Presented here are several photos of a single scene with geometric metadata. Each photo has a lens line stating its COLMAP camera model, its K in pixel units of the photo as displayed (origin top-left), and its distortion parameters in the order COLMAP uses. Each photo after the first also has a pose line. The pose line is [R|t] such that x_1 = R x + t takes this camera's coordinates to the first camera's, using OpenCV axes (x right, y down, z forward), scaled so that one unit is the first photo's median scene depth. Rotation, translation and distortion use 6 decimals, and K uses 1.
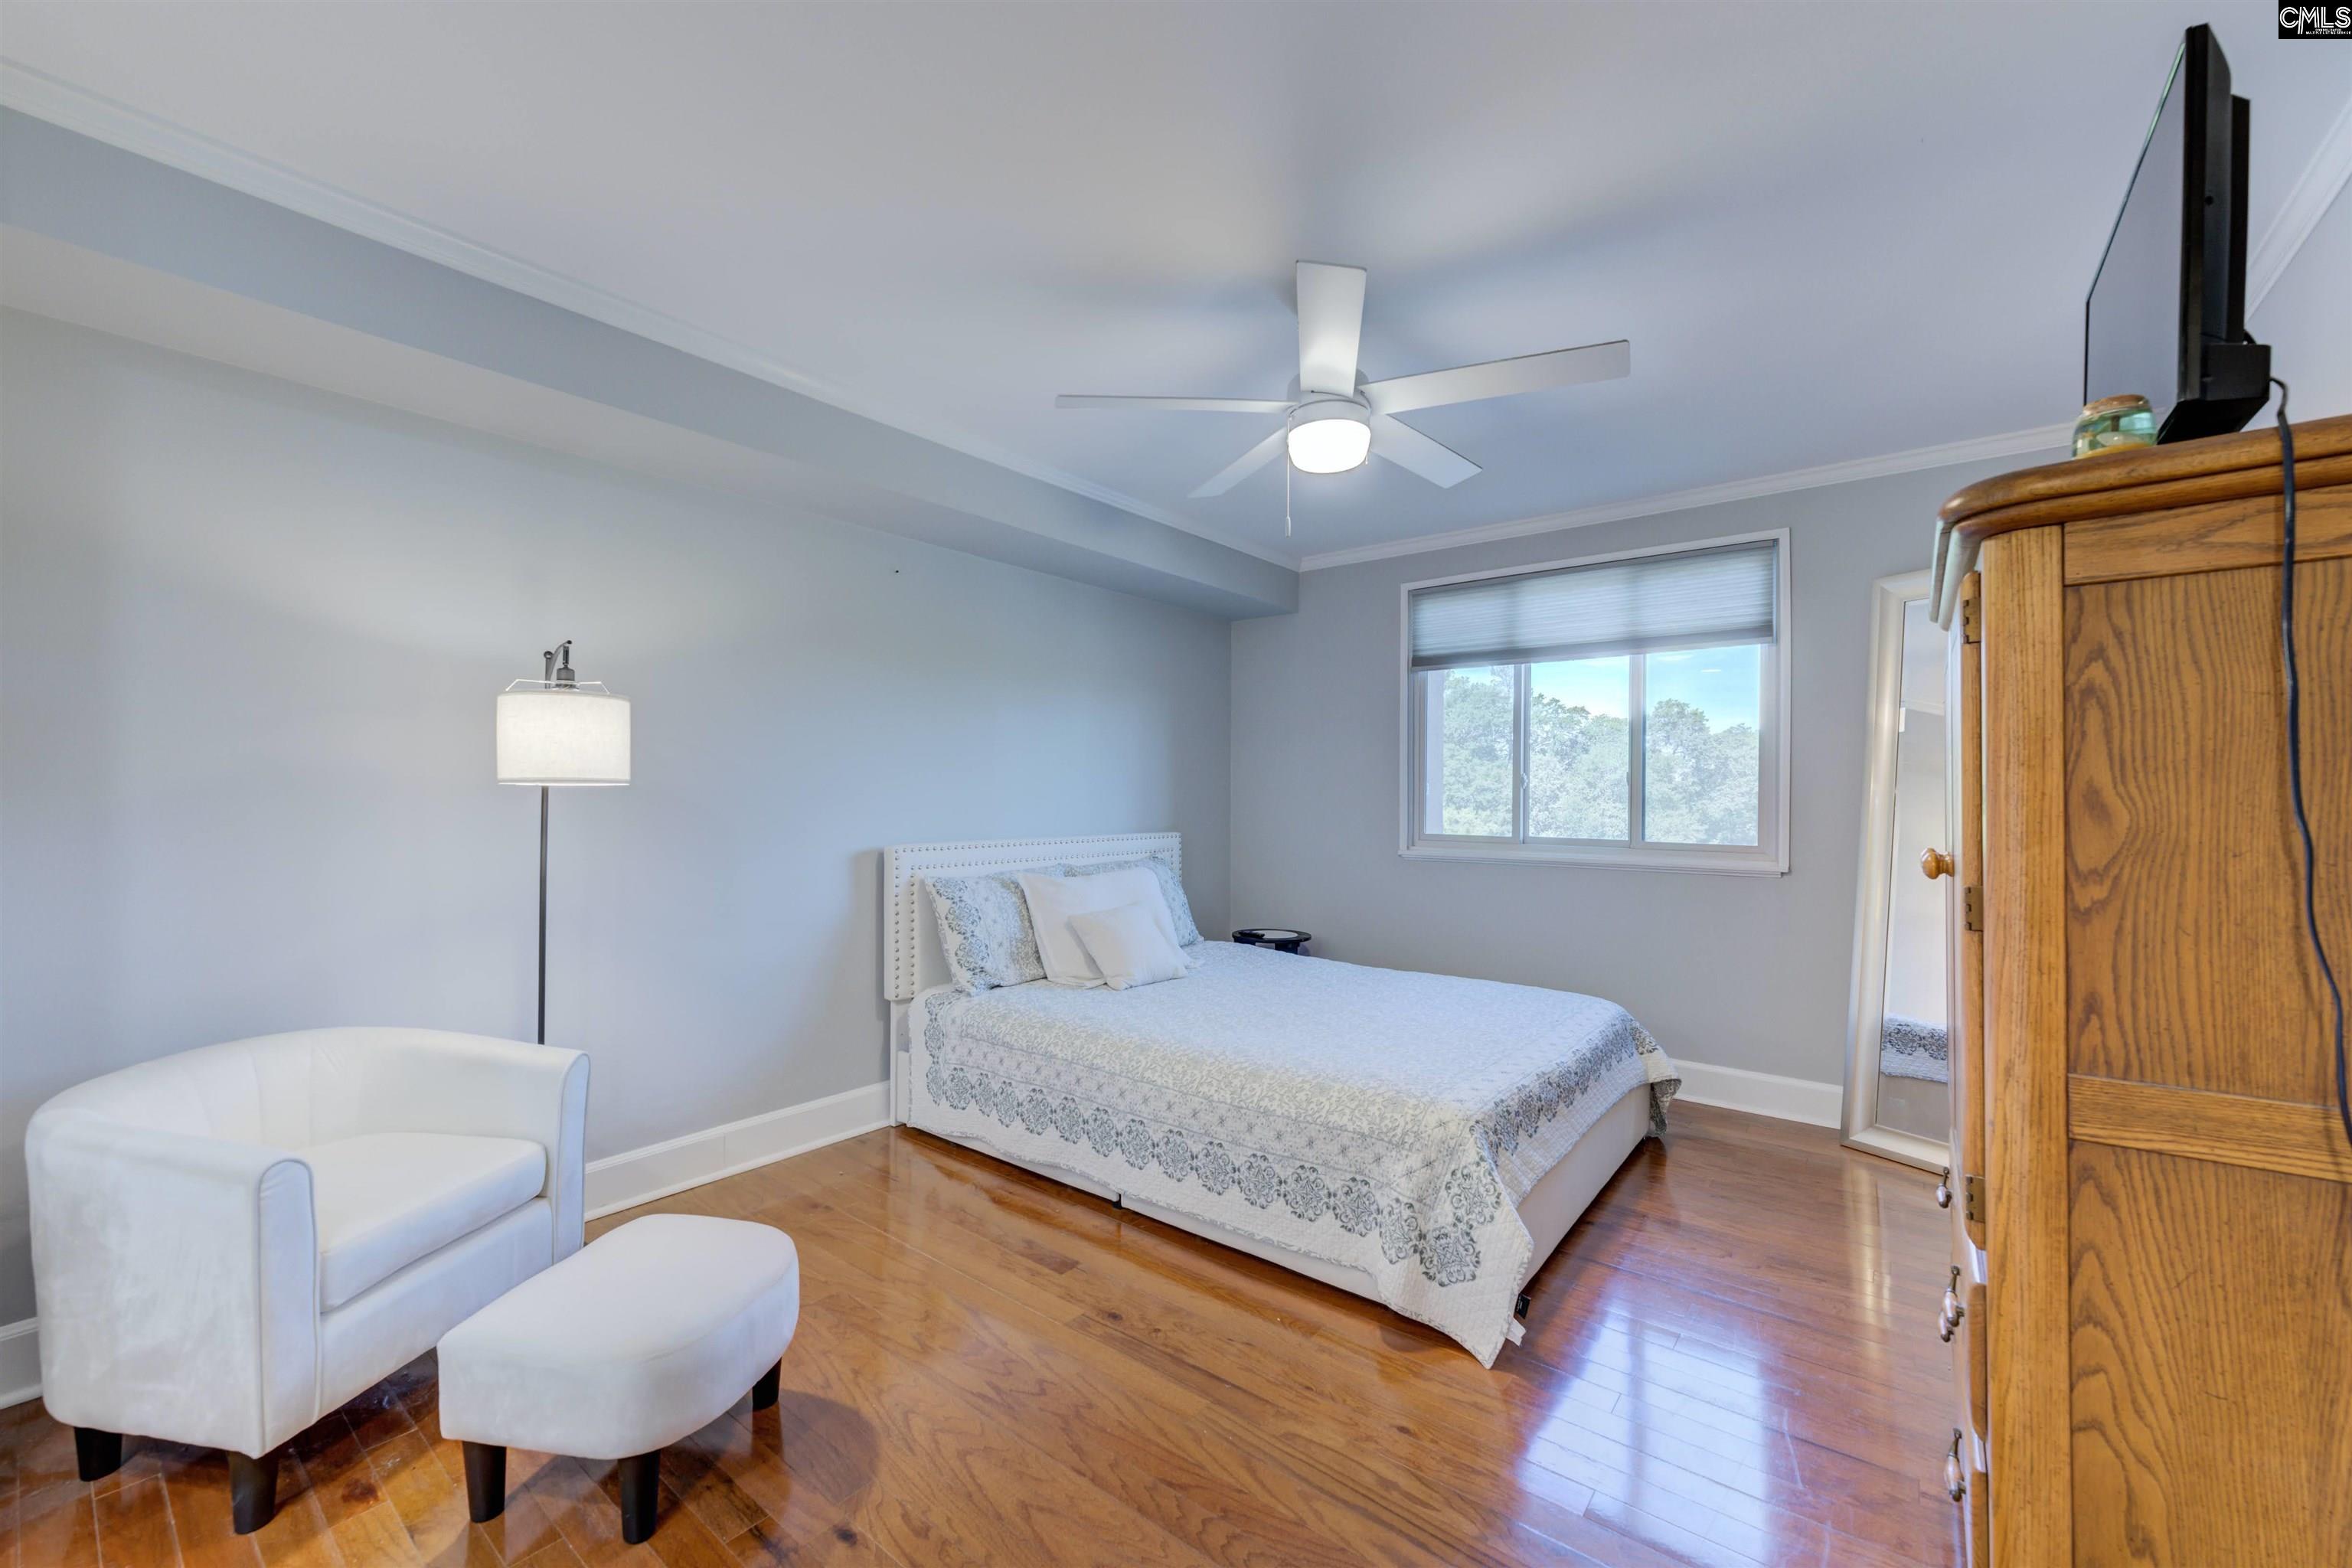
lens RADIAL K [[936.6, 0, 1188.1], [0, 936.6, 781.3], [0, 0, 1]] dist [-0.003737, 0.000985]
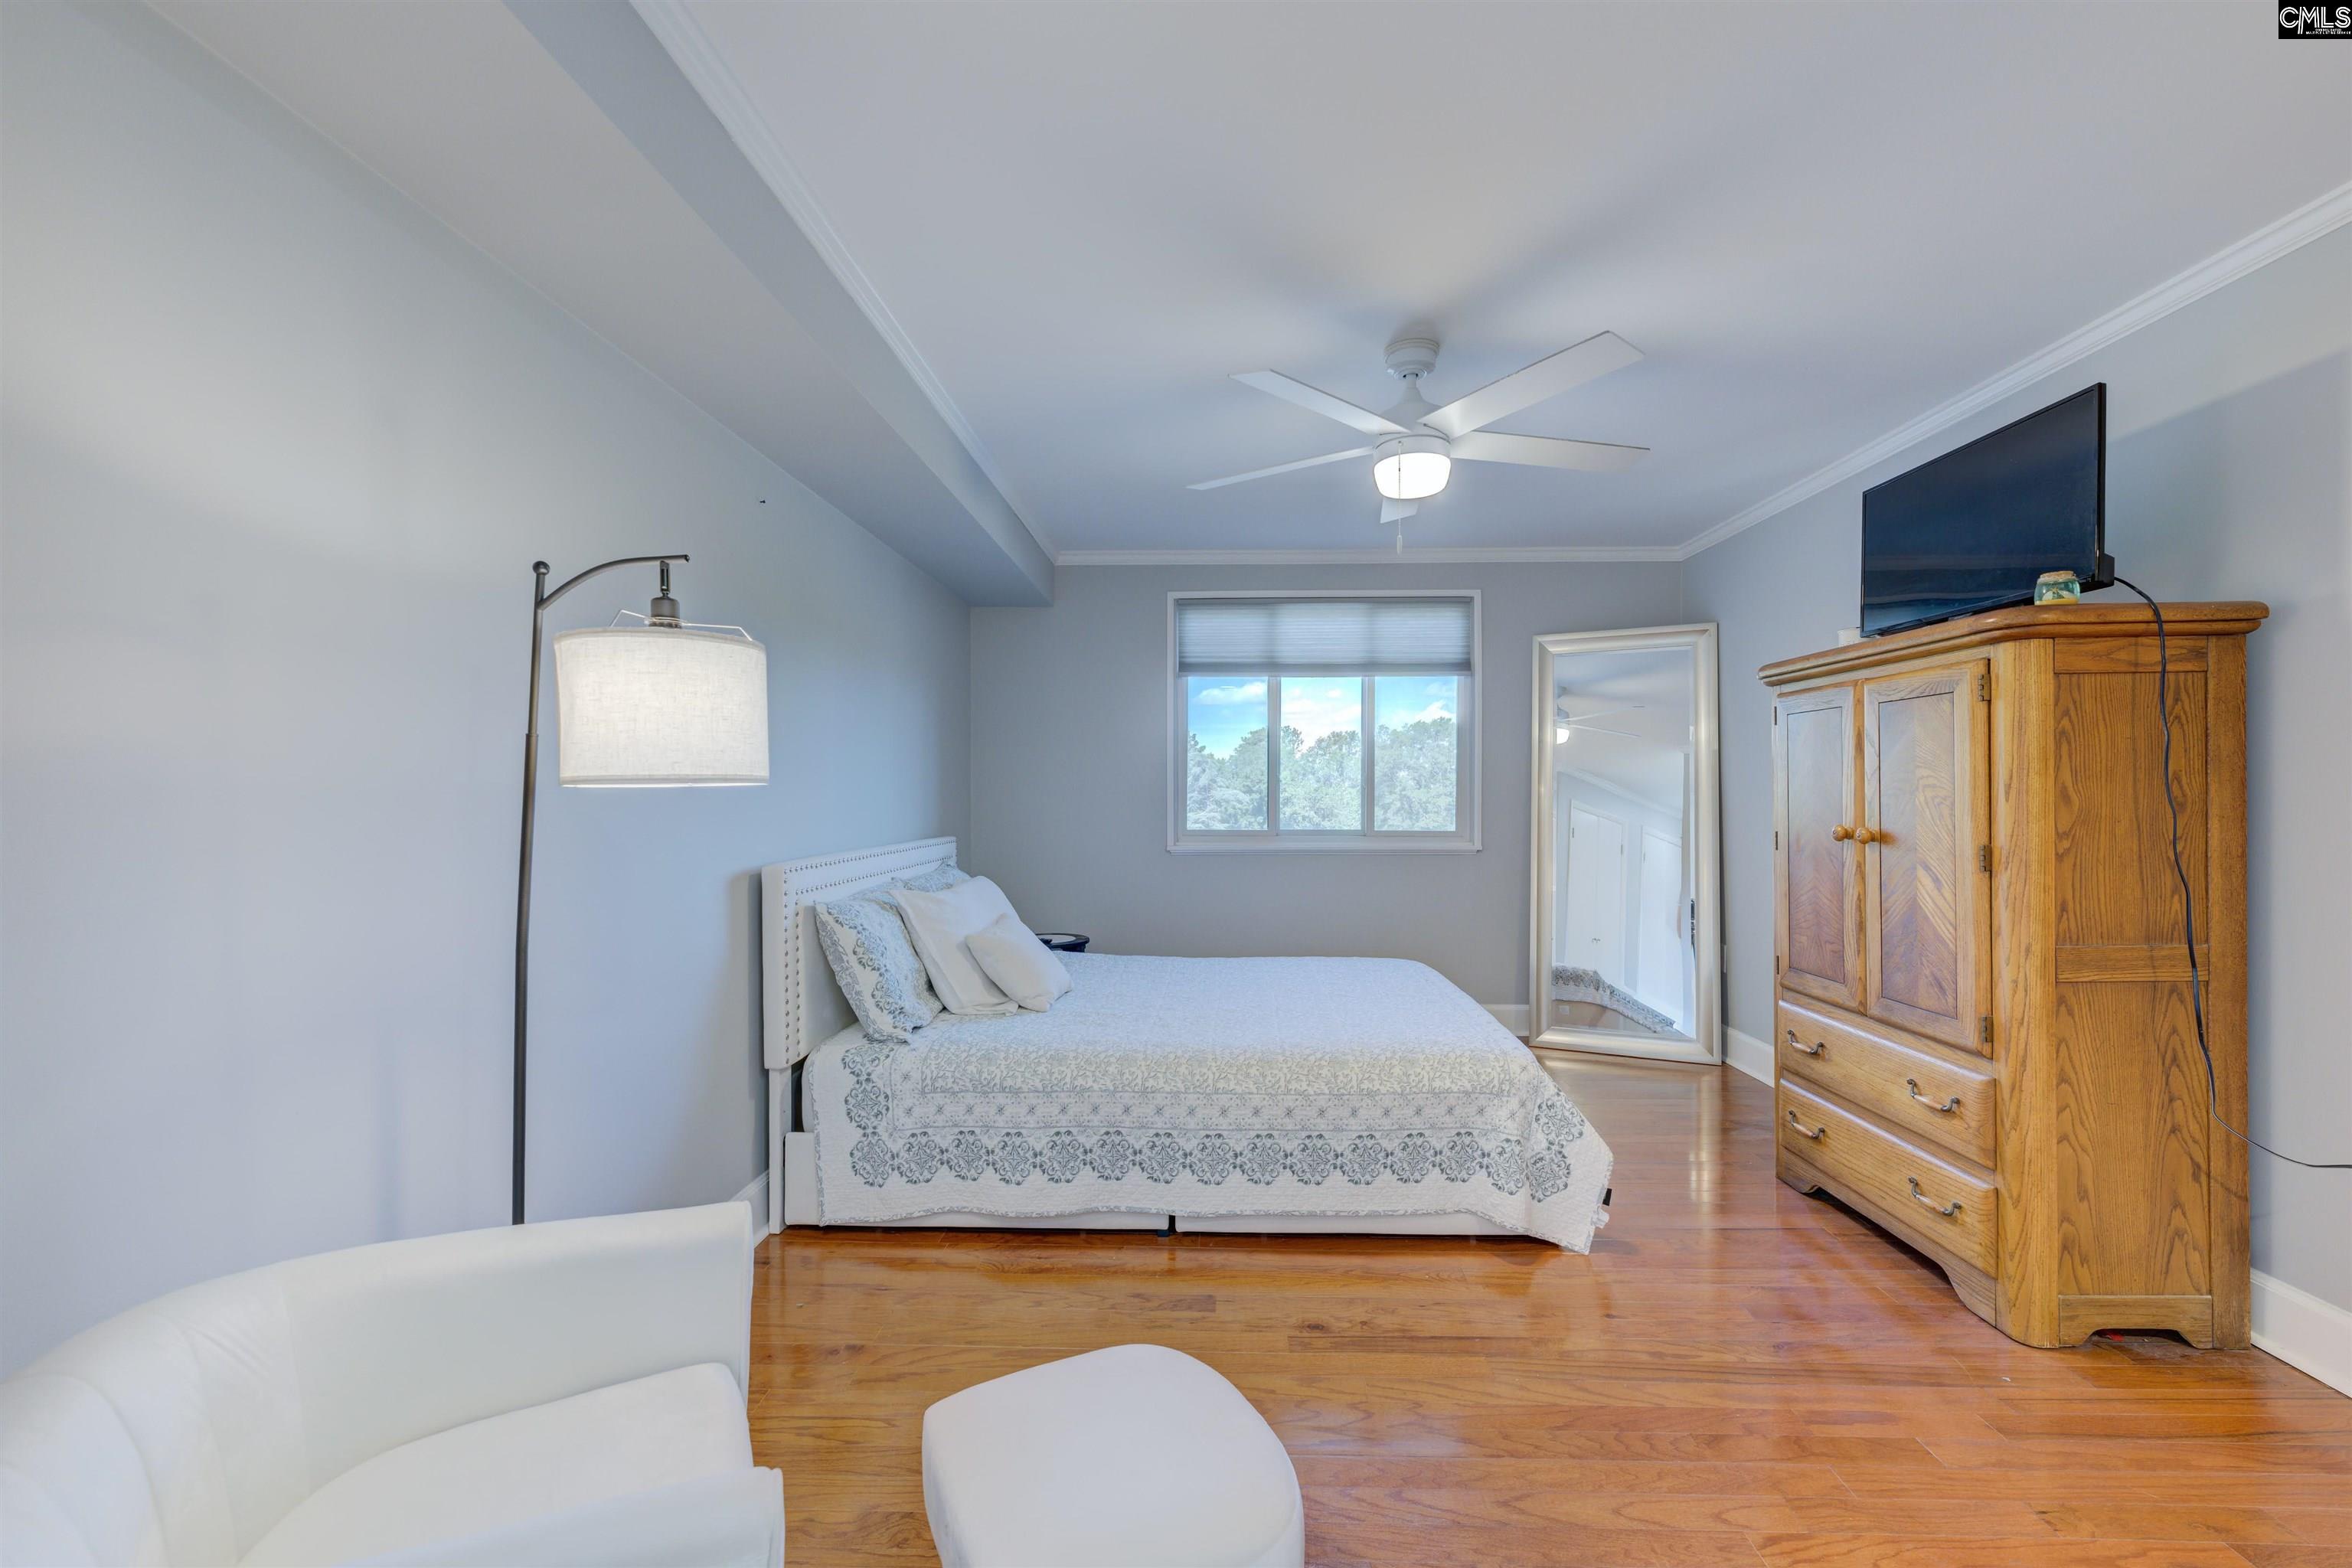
lens RADIAL K [[936.6, 0, 1188.3], [0, 936.6, 788.4], [0, 0, 1]] dist [-0.003737, 0.000985]
pose [[0.800409, -0.003418, 0.599444, -0.686143], [-0.002305, 0.999959, 0.008779, -0.000526], [-0.599449, -0.008408, 0.800368, 0.266742]]
